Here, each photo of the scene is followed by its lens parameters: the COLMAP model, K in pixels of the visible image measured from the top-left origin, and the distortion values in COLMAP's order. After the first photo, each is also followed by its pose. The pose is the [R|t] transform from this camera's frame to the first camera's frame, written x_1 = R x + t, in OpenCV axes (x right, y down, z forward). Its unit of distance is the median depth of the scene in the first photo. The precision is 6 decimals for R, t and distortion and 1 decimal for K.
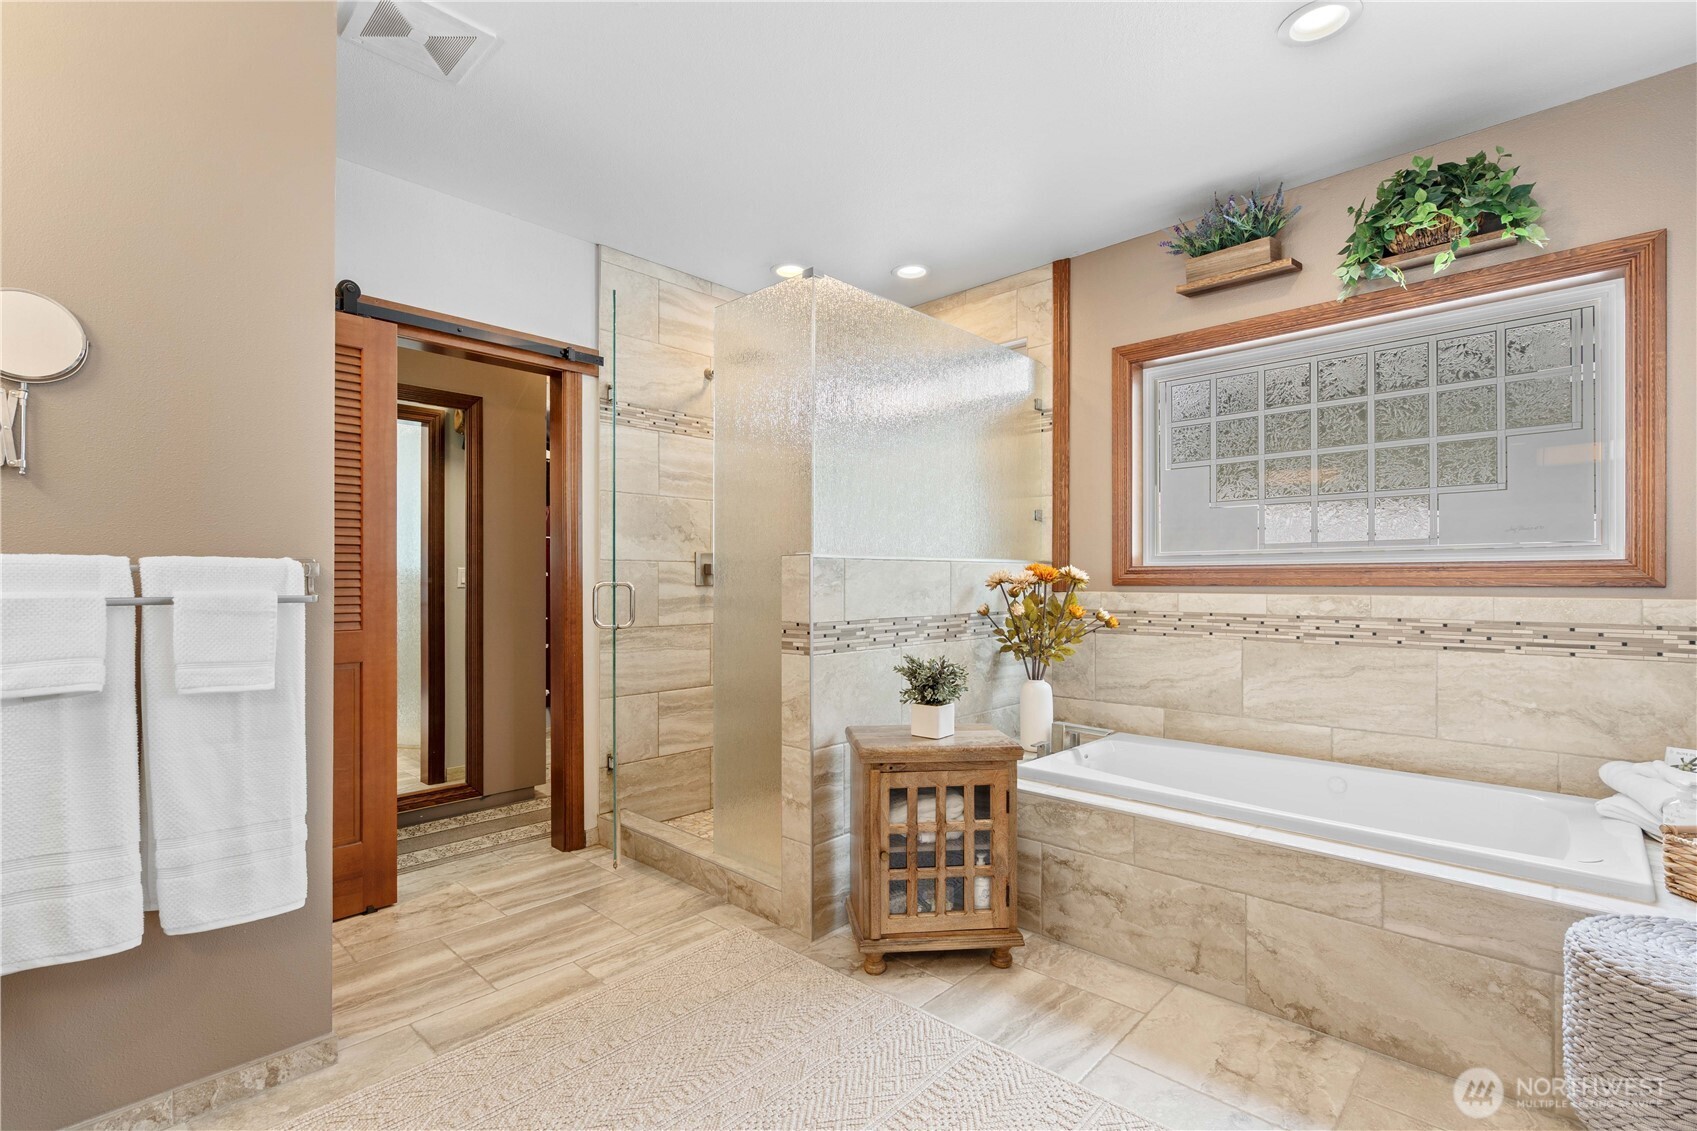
lens RADIAL K [[773.1, 0, 843.6], [0, 773.1, 570.8], [0, 0, 1]] dist [-0.000493, 0.001620]
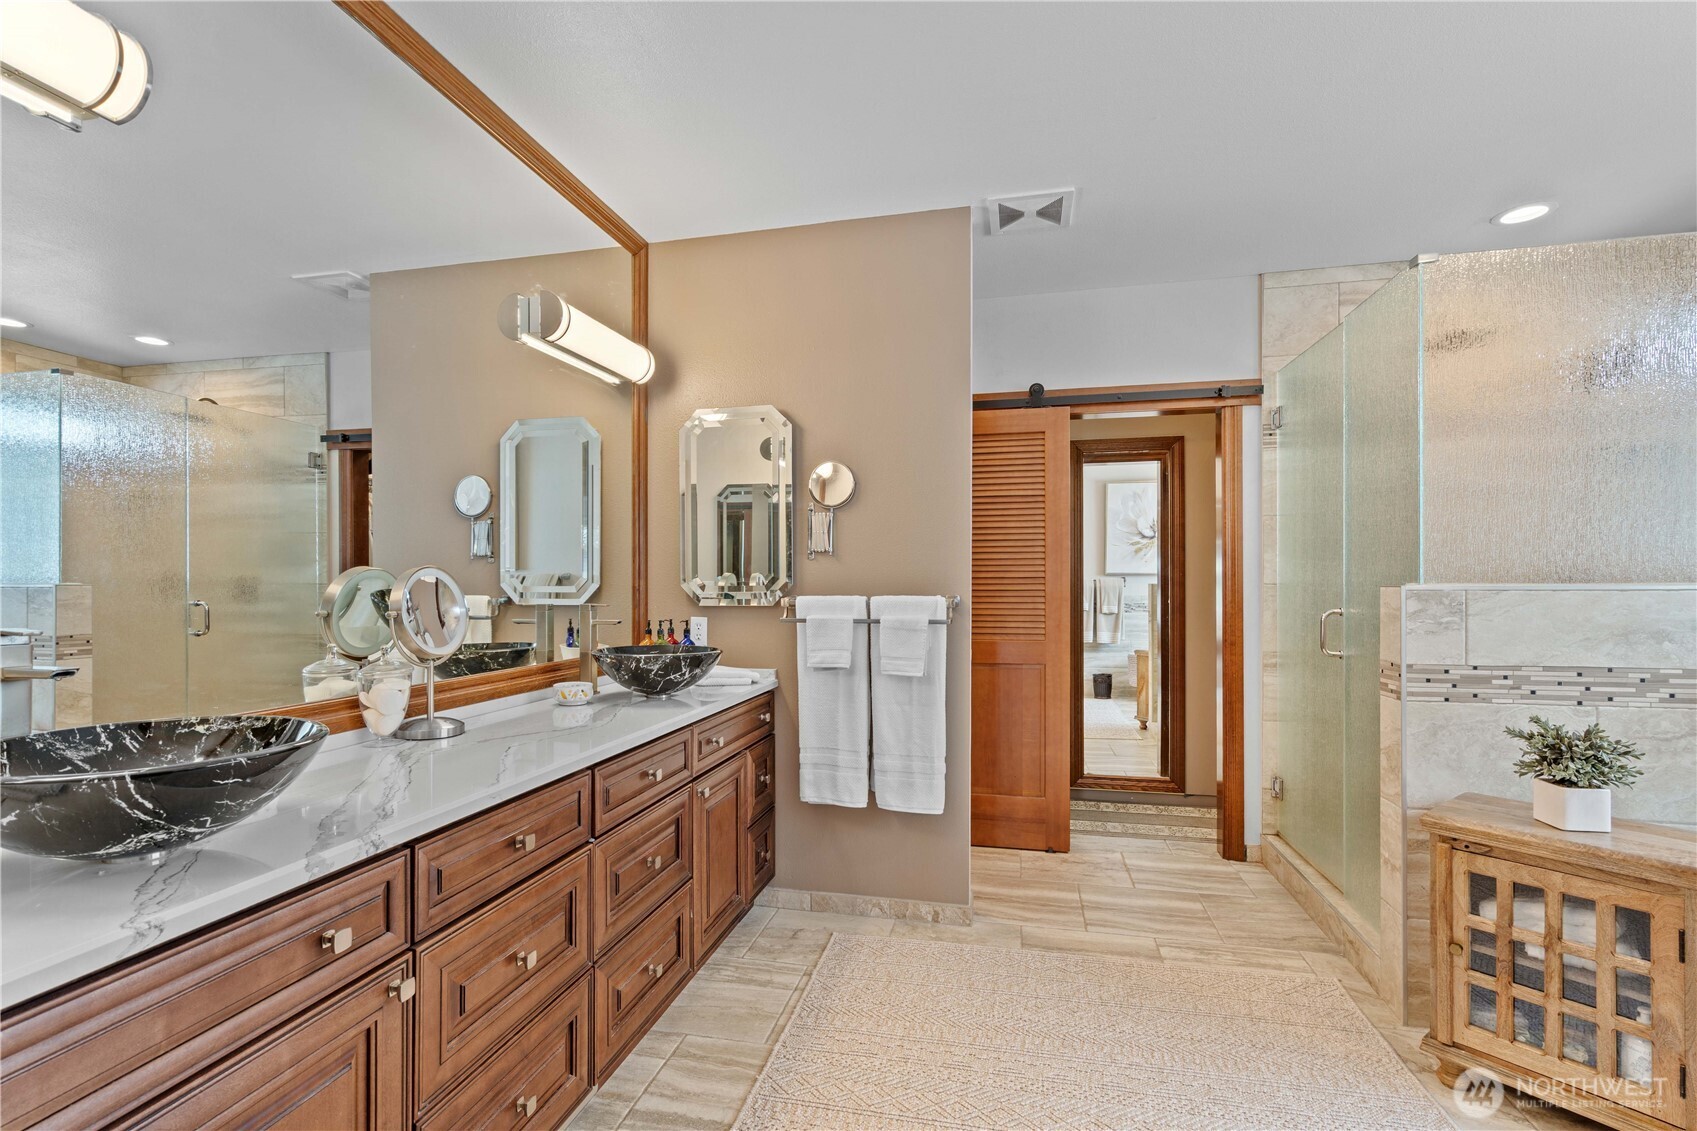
lens RADIAL K [[773.1, 0, 844.7], [0, 773.1, 578.2], [0, 0, 1]] dist [-0.000493, 0.001620]
pose [[0.524524, -0.009008, -0.851348, 0.410415], [0.009943, 0.999941, -0.004455, -0.035896], [0.851338, -0.006129, 0.524582, -0.004083]]
